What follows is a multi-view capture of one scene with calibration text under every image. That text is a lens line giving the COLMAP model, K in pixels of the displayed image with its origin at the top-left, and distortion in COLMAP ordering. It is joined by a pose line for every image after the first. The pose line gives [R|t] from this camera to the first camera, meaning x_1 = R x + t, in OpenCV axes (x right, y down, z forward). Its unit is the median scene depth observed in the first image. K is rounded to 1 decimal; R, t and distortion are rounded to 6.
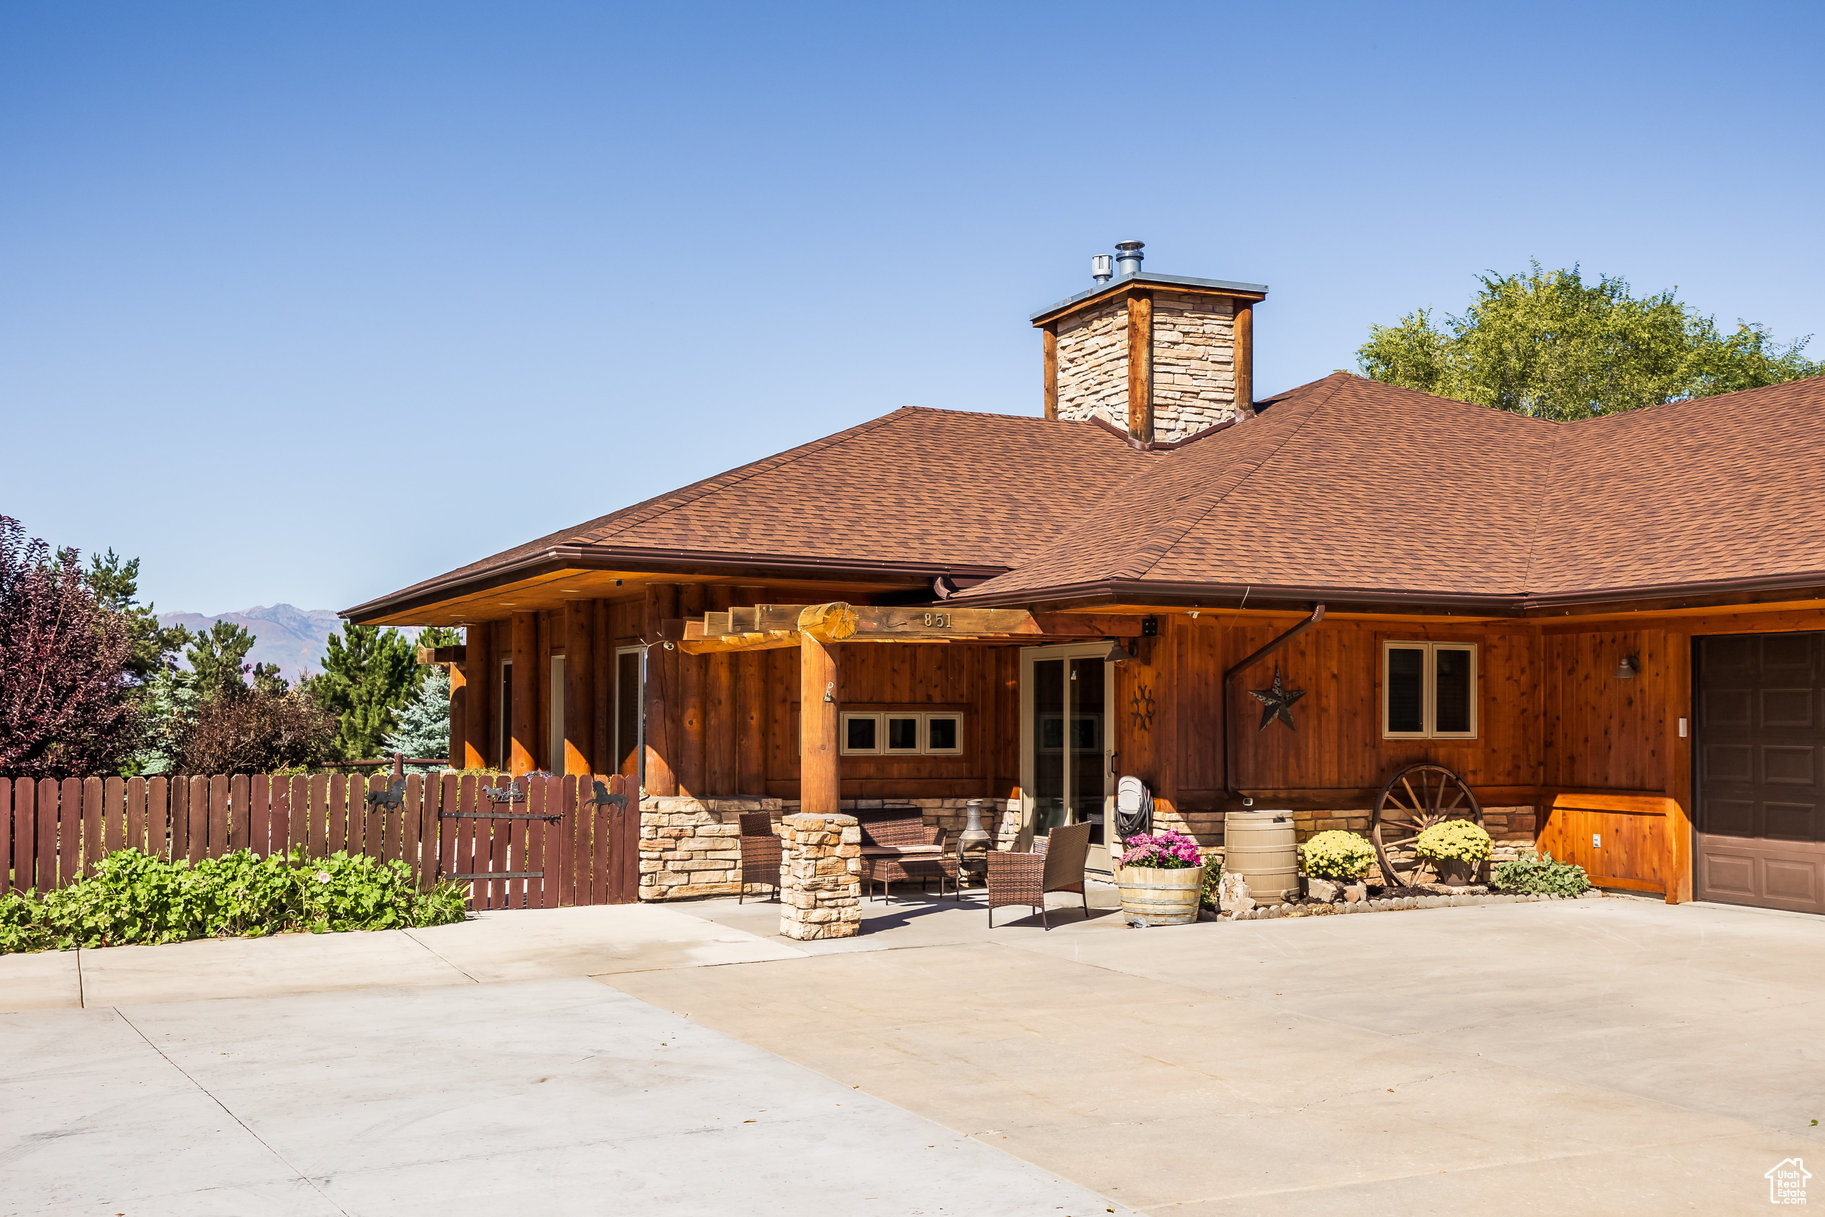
lens RADIAL K [[1923.5, 0, 1065.7], [0, 1923.5, 696.4], [0, 0, 1]] dist [0.050124, 0.000000]
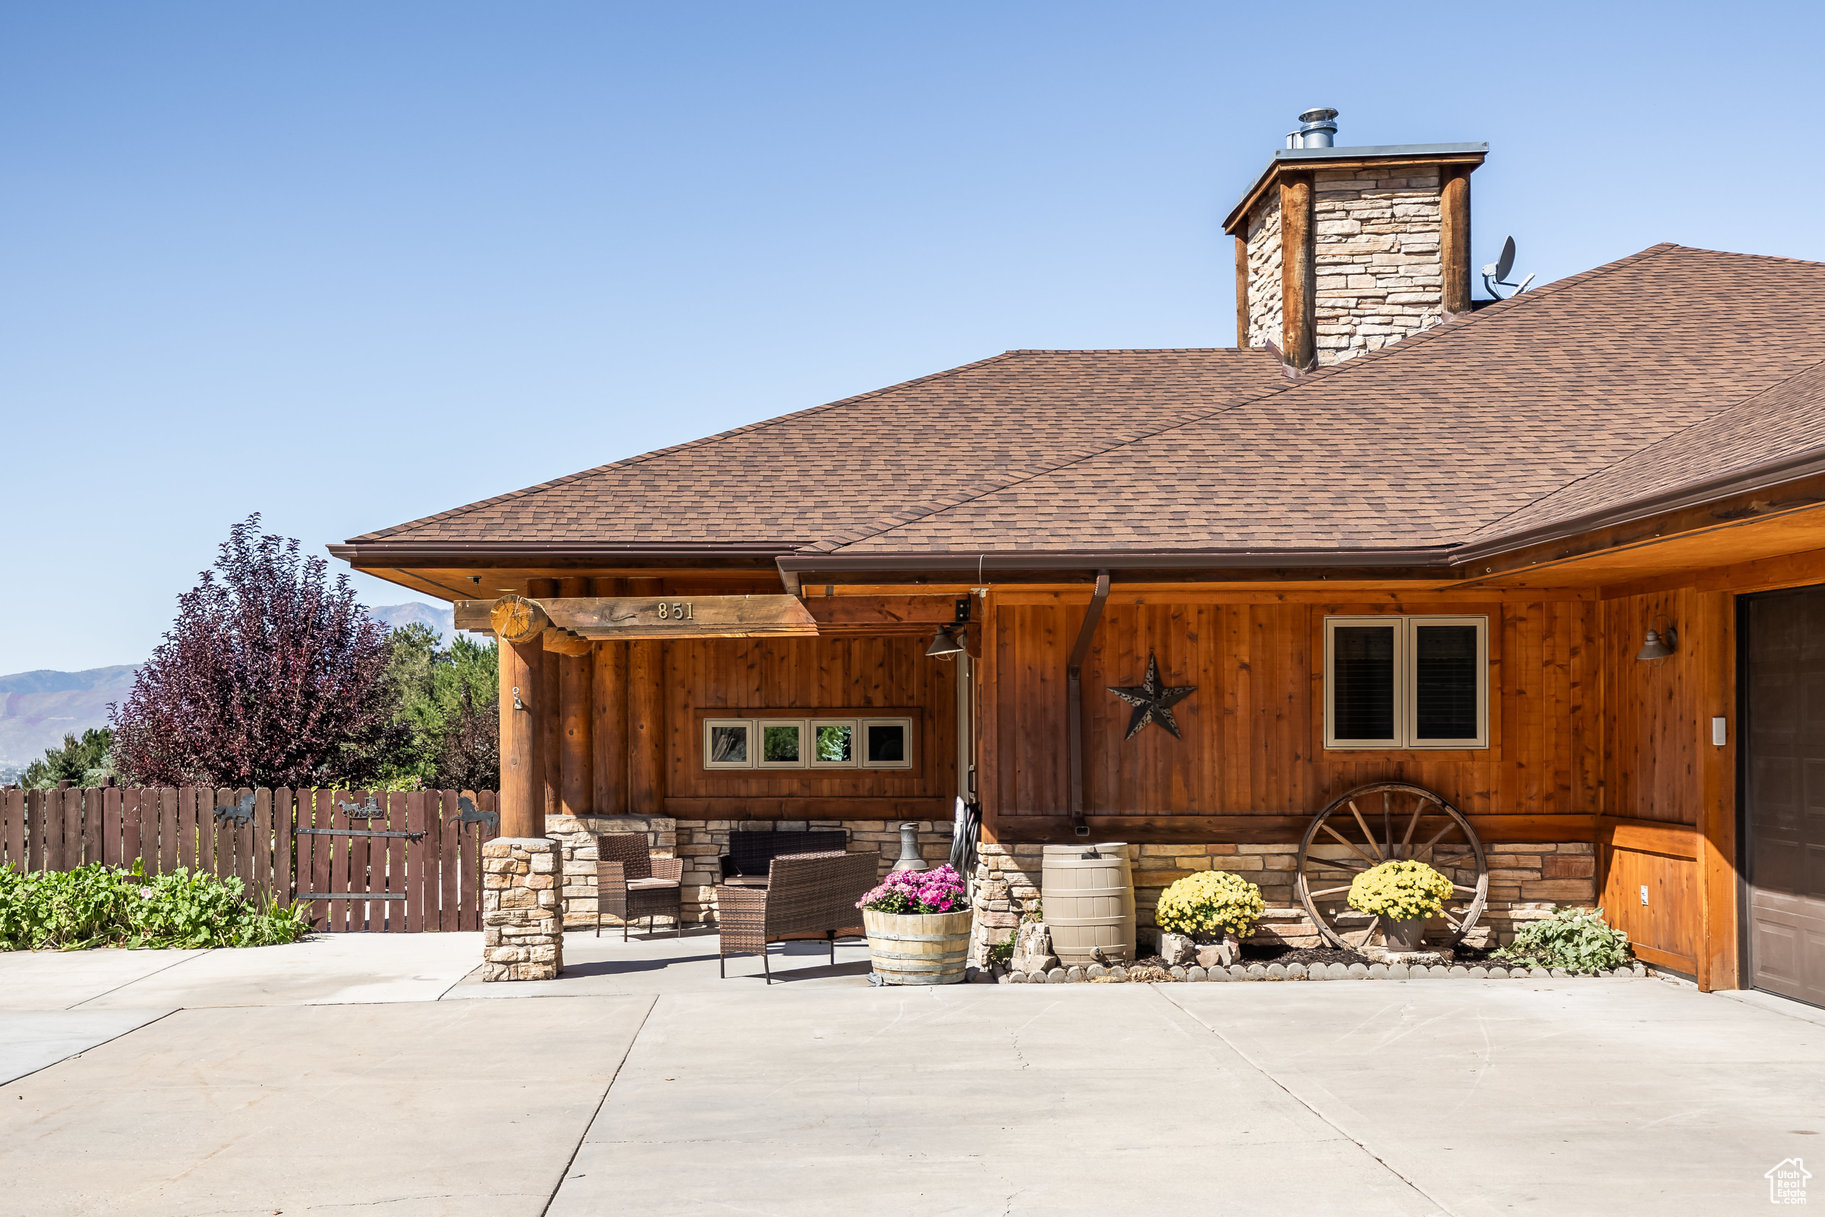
lens RADIAL K [[2170.0, 0, 941.9], [0, 2170.0, 741.1], [0, 0, 1]] dist [0.056467, 0.000000]
pose [[0.873888, -0.003563, -0.486114, 0.446966], [0.014707, 0.999709, 0.019112, 0.000782], [0.485905, -0.023851, 0.873686, 0.198724]]
